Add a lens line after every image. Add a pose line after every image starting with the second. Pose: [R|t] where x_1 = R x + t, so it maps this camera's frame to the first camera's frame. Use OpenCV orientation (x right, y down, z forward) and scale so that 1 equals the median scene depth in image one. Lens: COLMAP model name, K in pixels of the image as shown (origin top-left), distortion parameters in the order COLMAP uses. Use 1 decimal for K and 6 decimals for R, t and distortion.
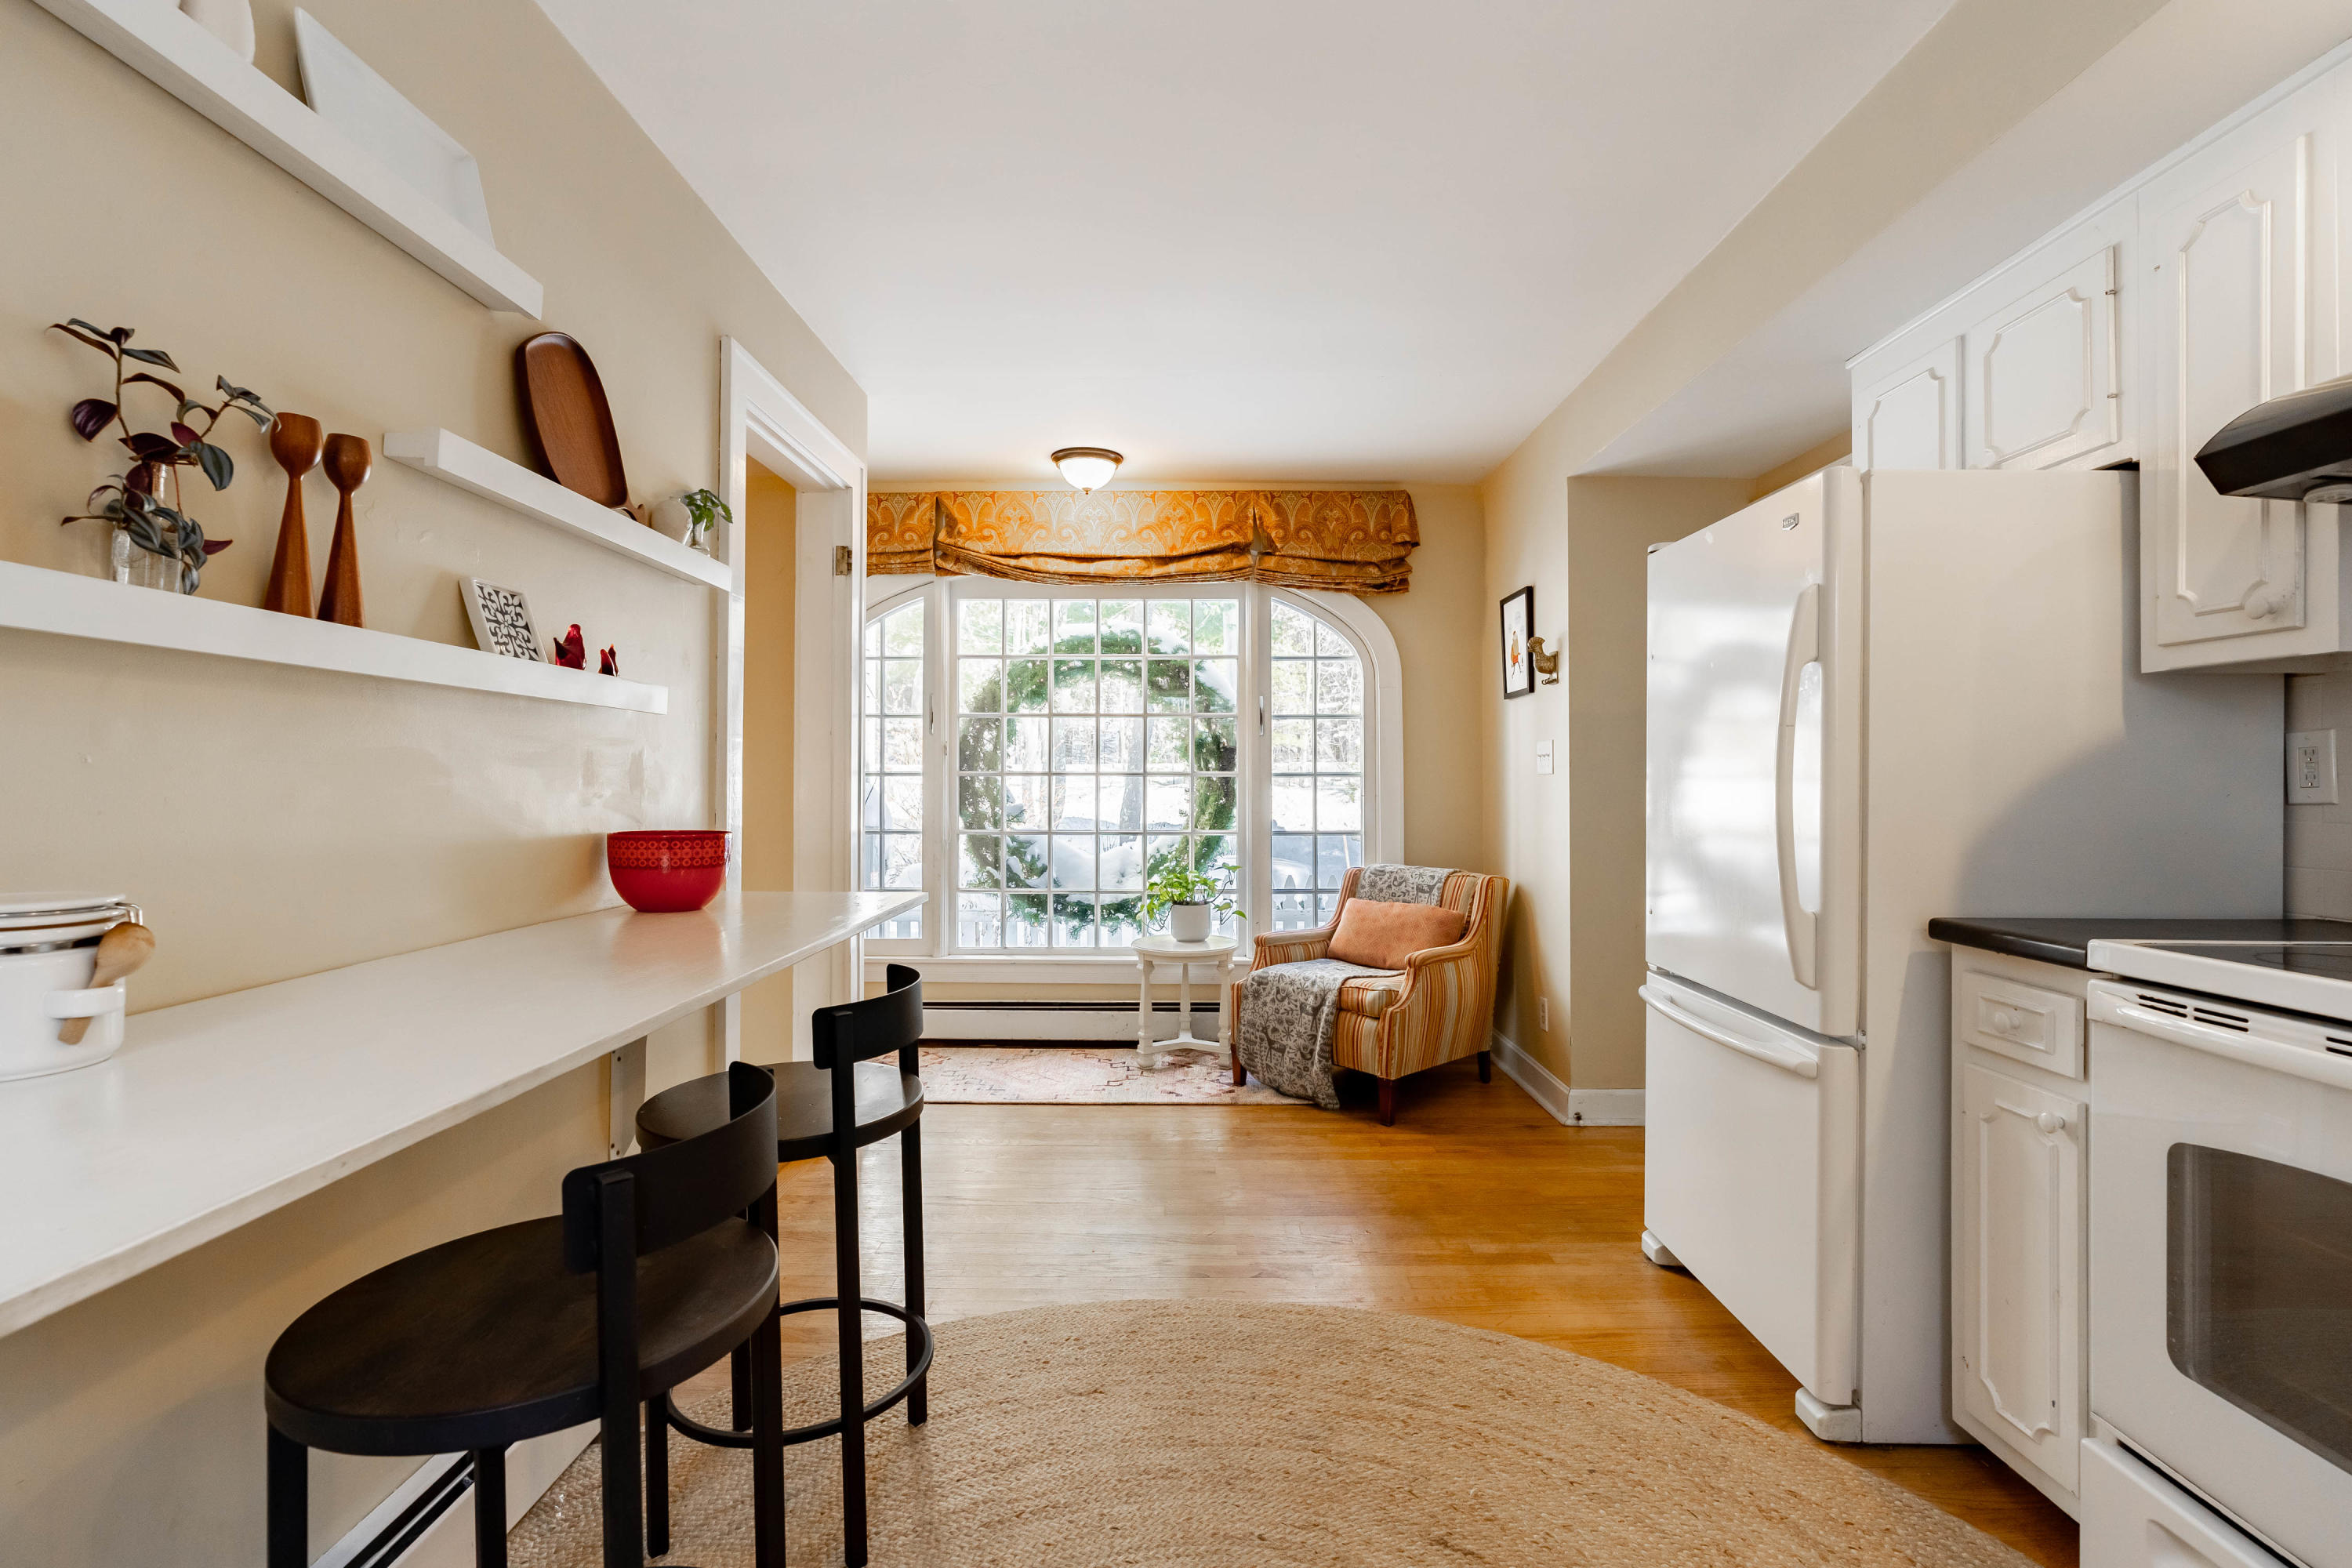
lens RADIAL K [[1062.7, 0, 1209.1], [0, 1062.7, 779.2], [0, 0, 1]] dist [-0.004700, 0.006732]
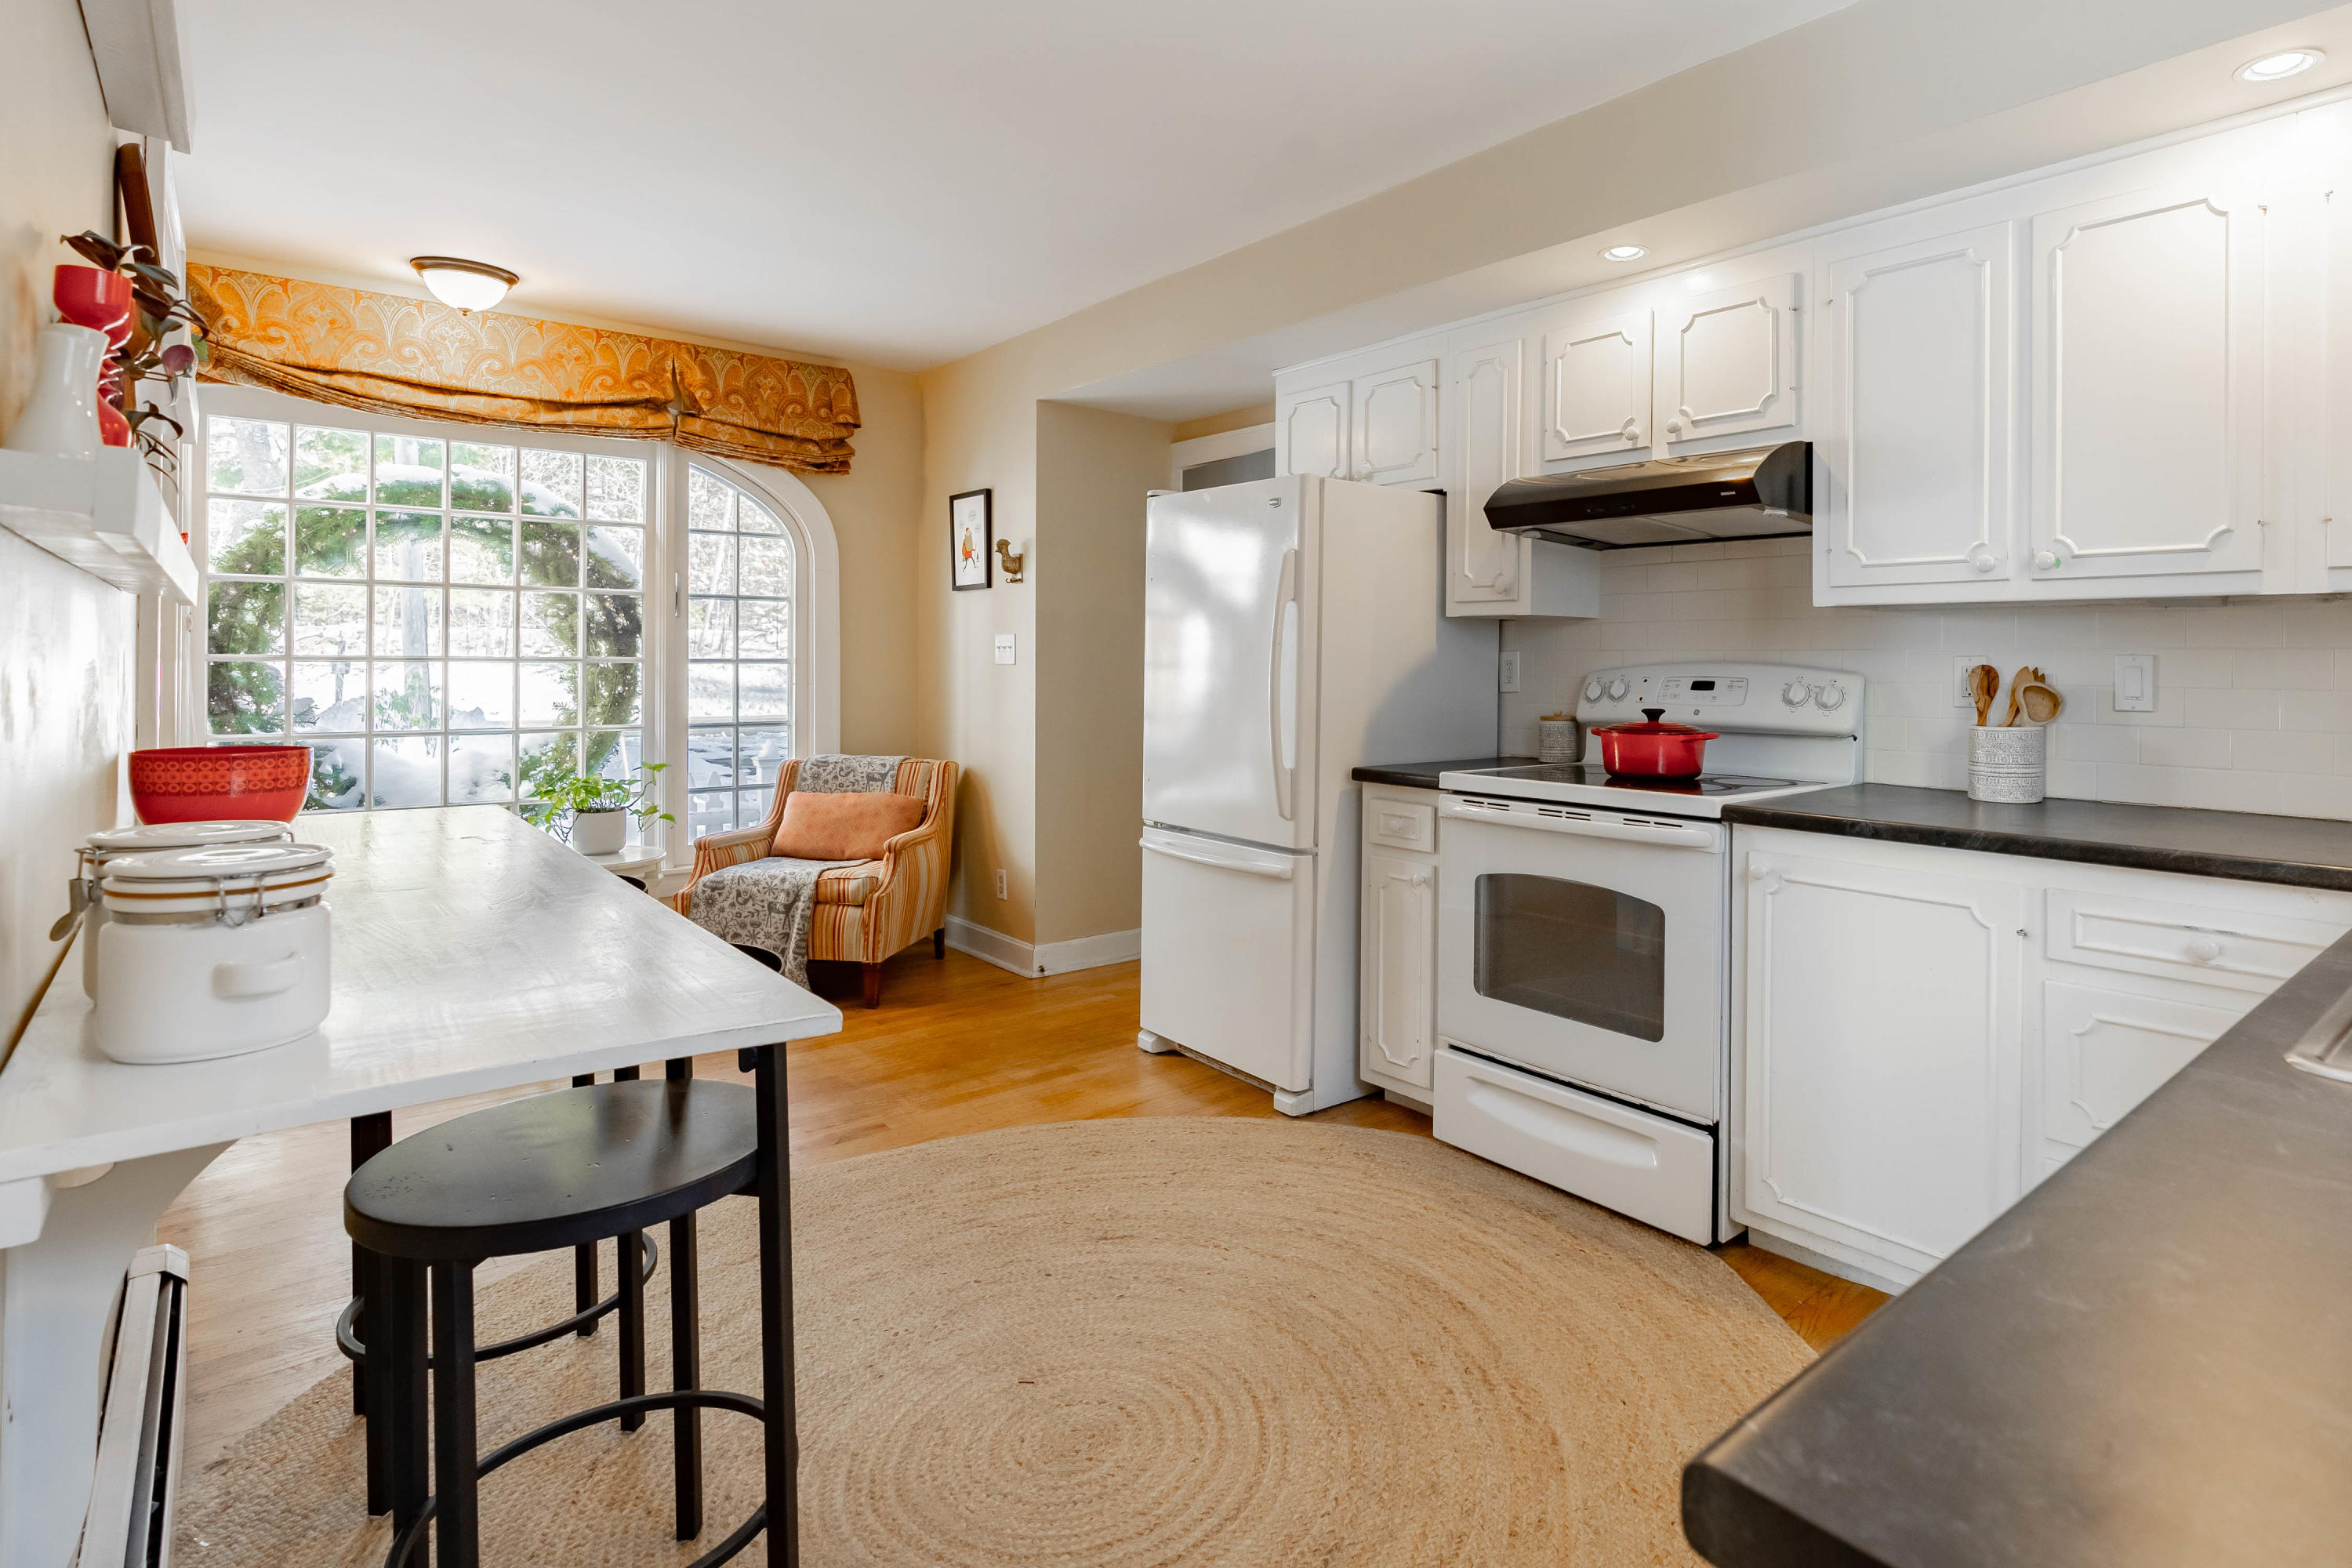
lens RADIAL K [[1182.4, 0, 1372.7], [0, 1182.4, 672.6], [0, 0, 1]] dist [0.000949, 0.000566]
pose [[0.729741, 0.000075, 0.683723, -0.223912], [-0.010810, 0.999876, 0.011428, -0.013546], [-0.683638, -0.015731, 0.729652, -0.134249]]
